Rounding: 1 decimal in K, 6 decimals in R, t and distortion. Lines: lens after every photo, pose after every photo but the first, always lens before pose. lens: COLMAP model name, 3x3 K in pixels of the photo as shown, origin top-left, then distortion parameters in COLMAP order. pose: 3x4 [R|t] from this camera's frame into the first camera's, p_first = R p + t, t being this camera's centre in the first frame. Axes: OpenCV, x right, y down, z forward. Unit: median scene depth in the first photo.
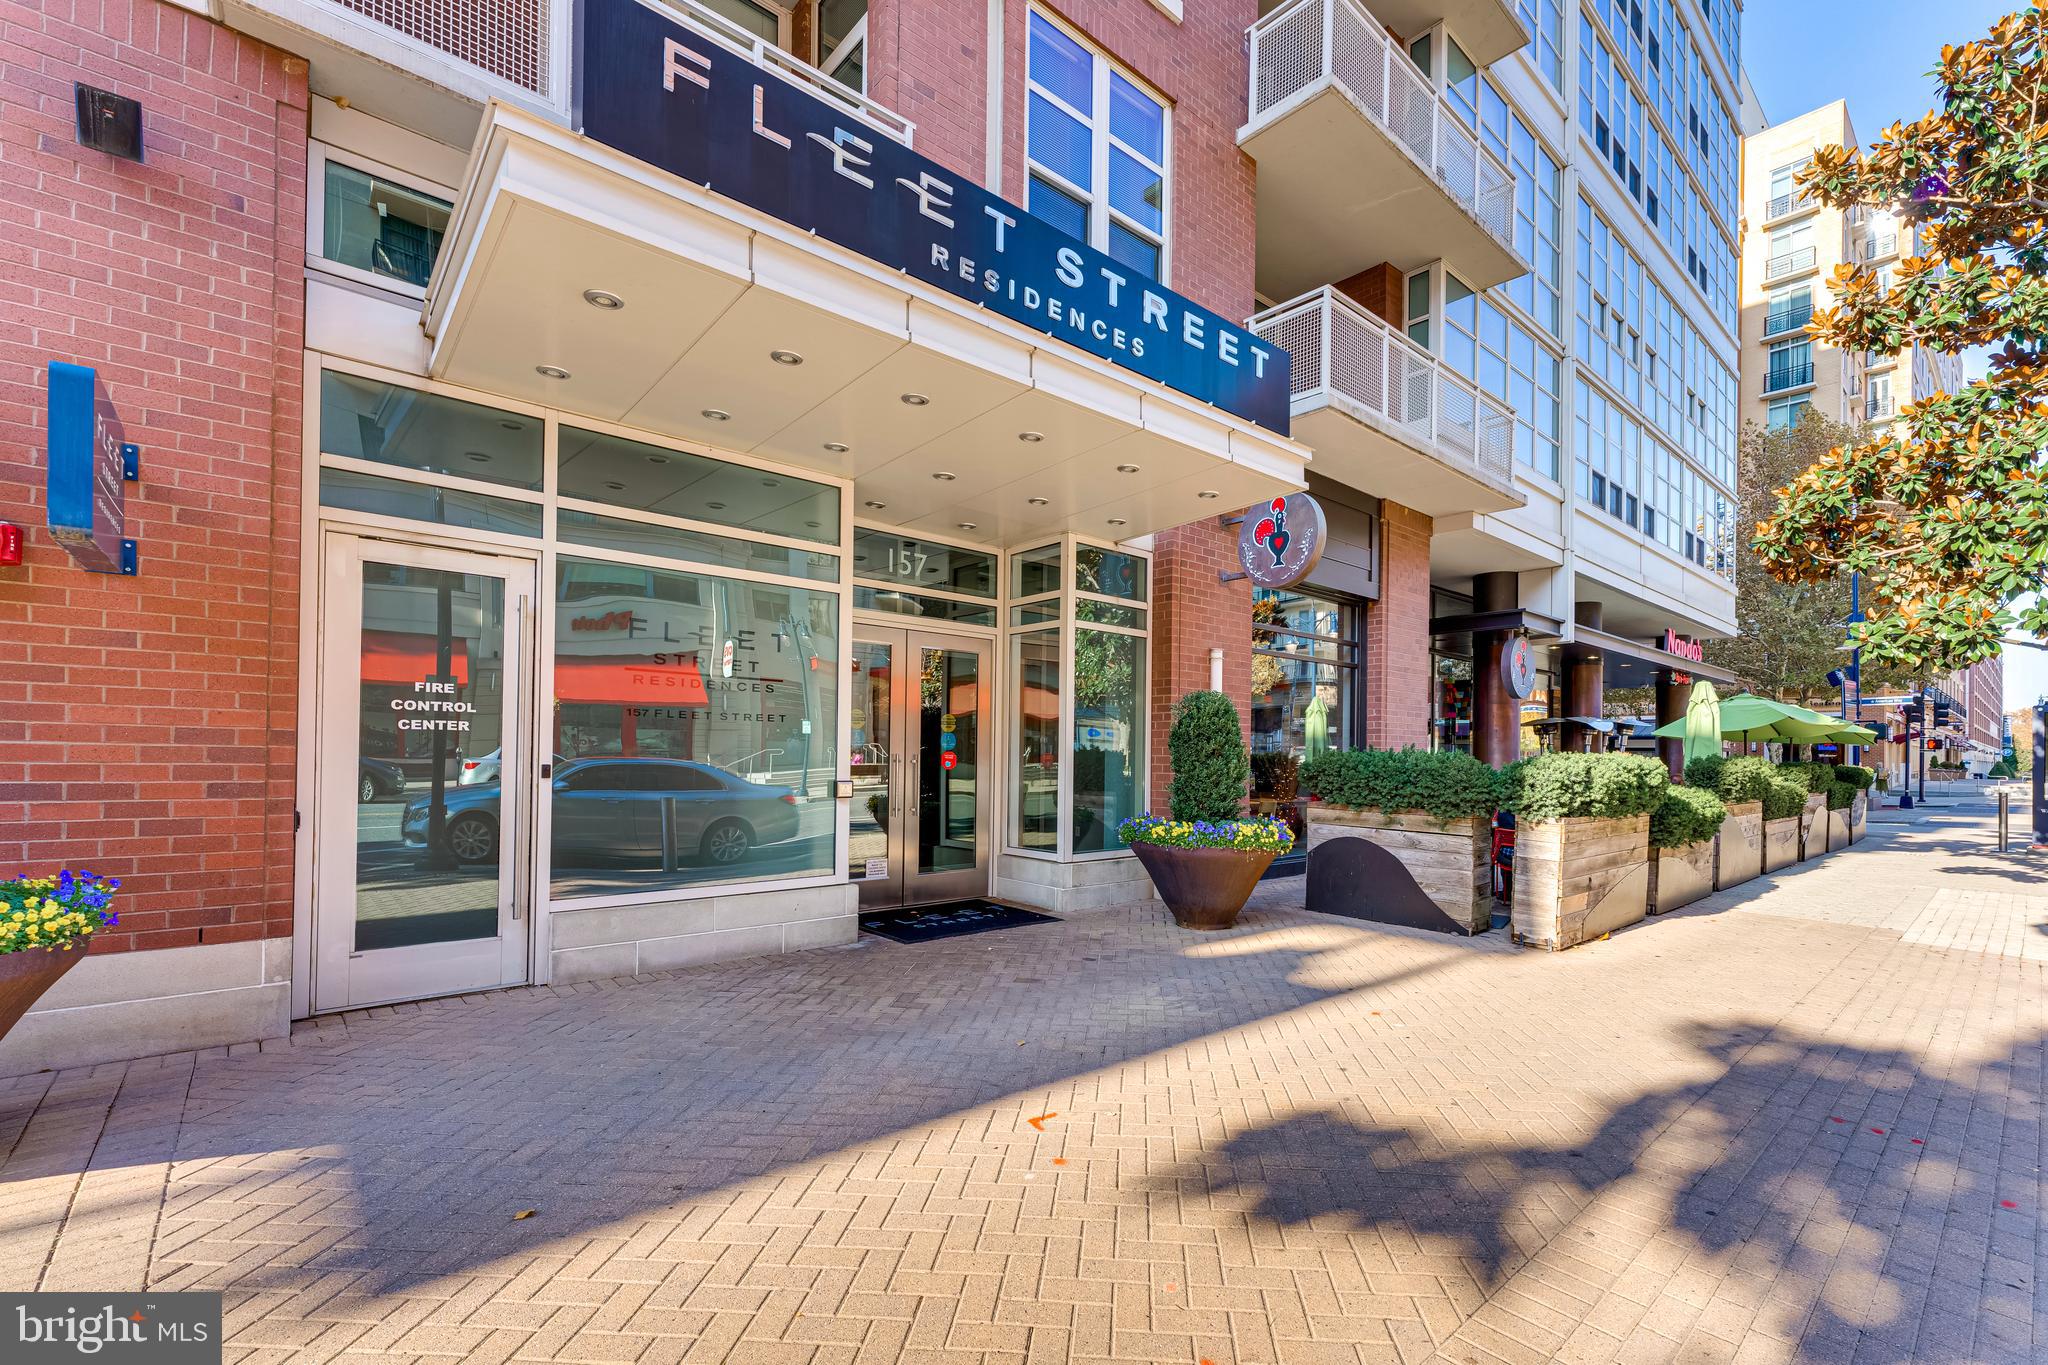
lens RADIAL K [[873.8, 0, 1015.6], [0, 873.8, 757.1], [0, 0, 1]] dist [0.004016, 0.000187]
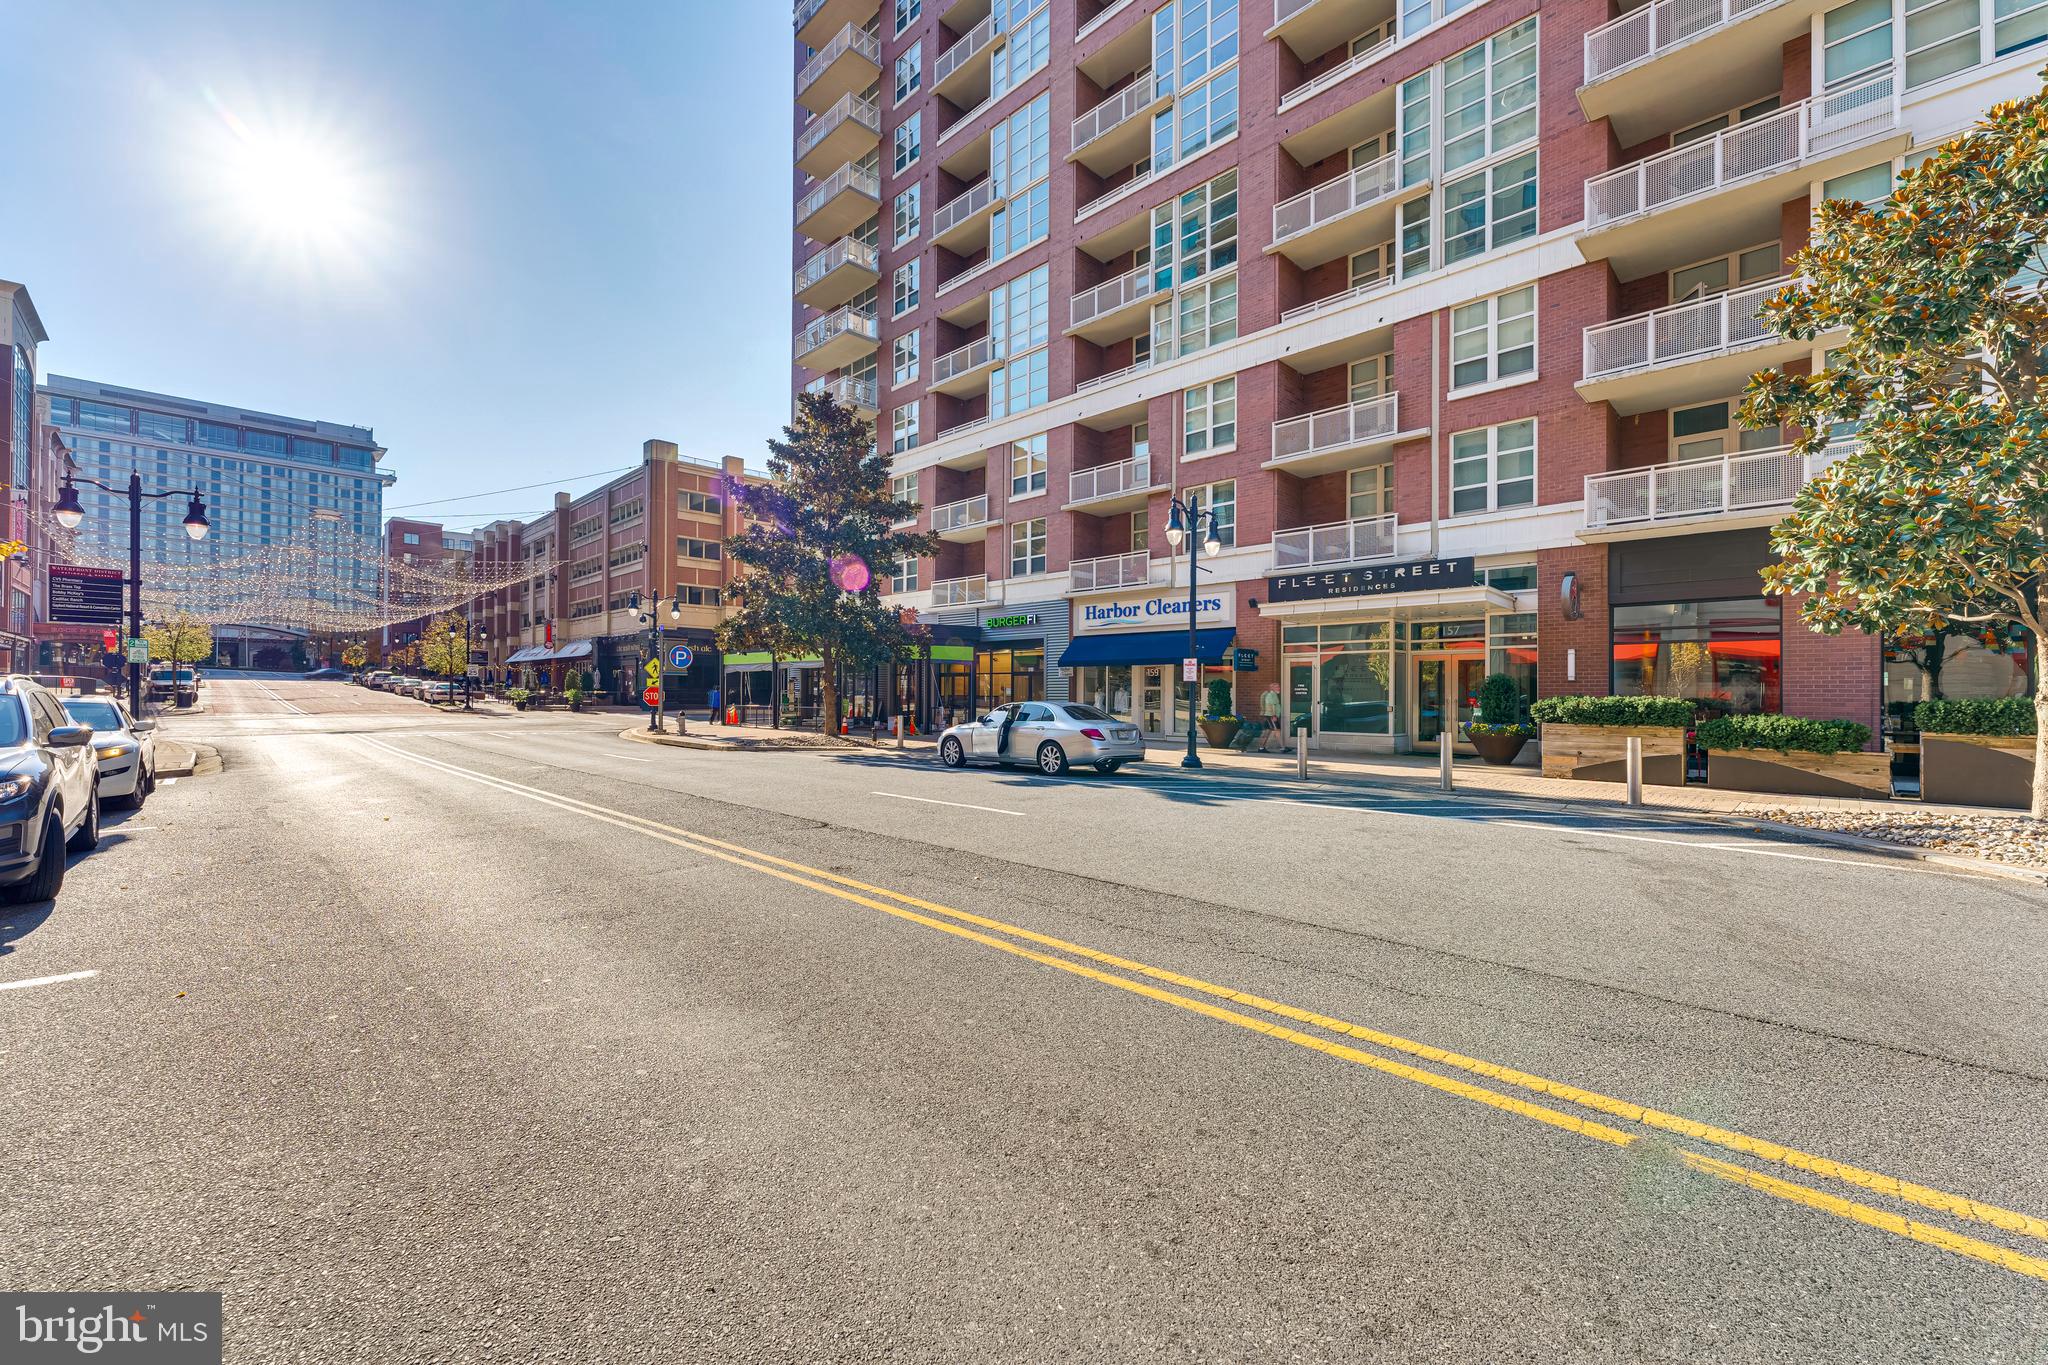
lens RADIAL K [[873.8, 0, 1023.5], [0, 873.8, 690.4], [0, 0, 1]] dist [0.004016, 0.000187]
pose [[0.061227, -0.018372, -0.997955, 3.756308], [0.001102, 0.999831, -0.018339, 0.022775], [0.998123, 0.000024, 0.061237, -0.751978]]
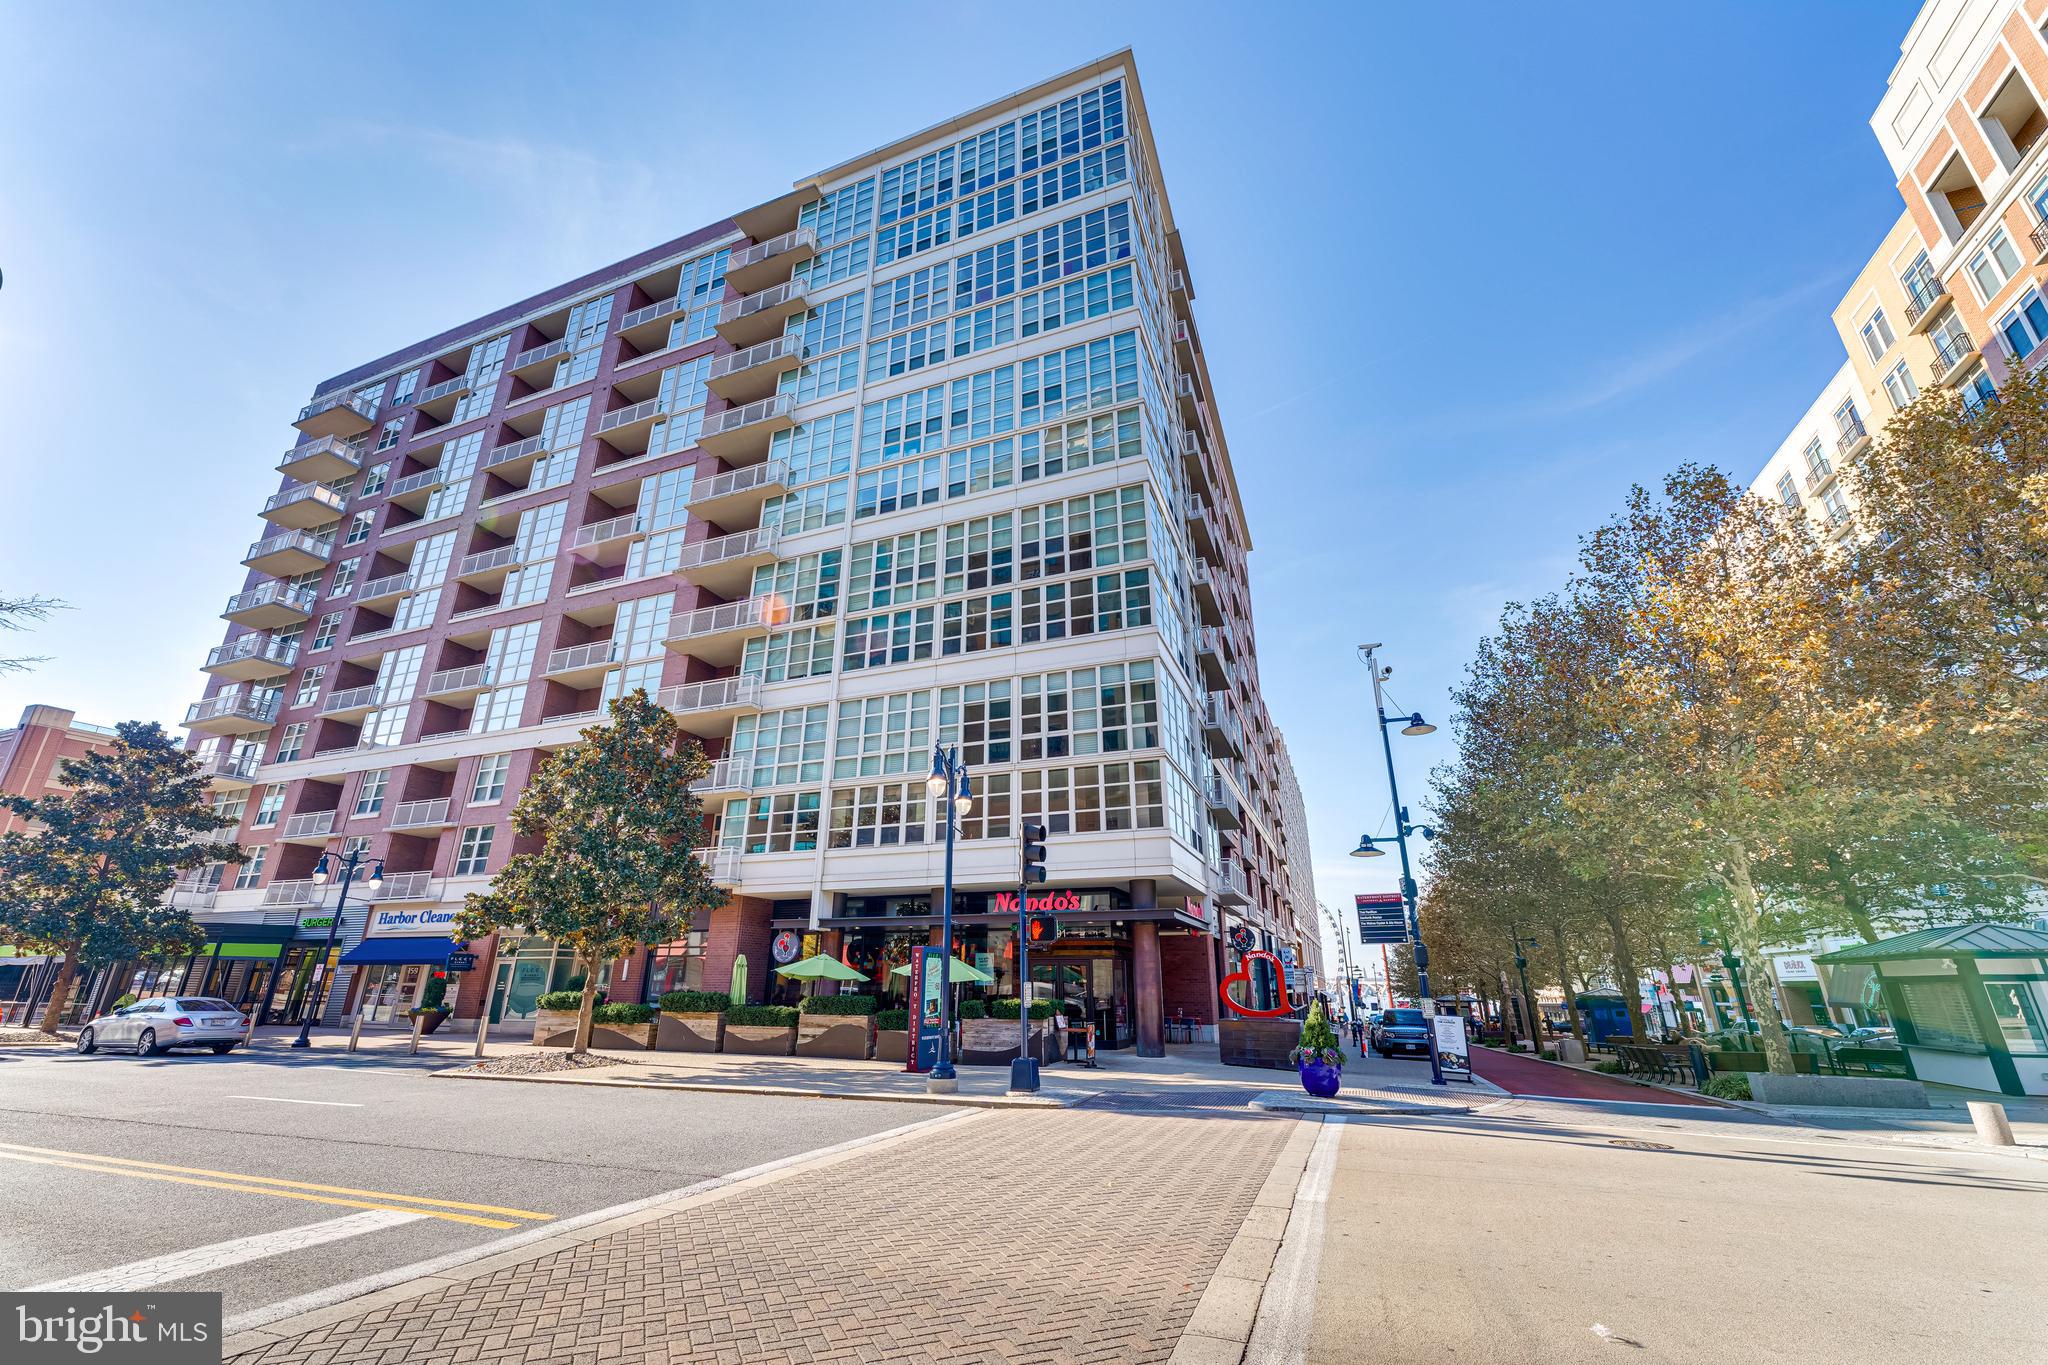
lens RADIAL K [[803.4, 0, 1040.9], [0, 803.4, 716.3], [0, 0, 1]] dist [-0.001854, -0.000456]
pose [[0.489728, -0.296292, -0.819986, 6.255286], [0.005136, 0.941450, -0.337115, 0.067083], [0.871860, 0.160883, 0.462576, 1.346985]]
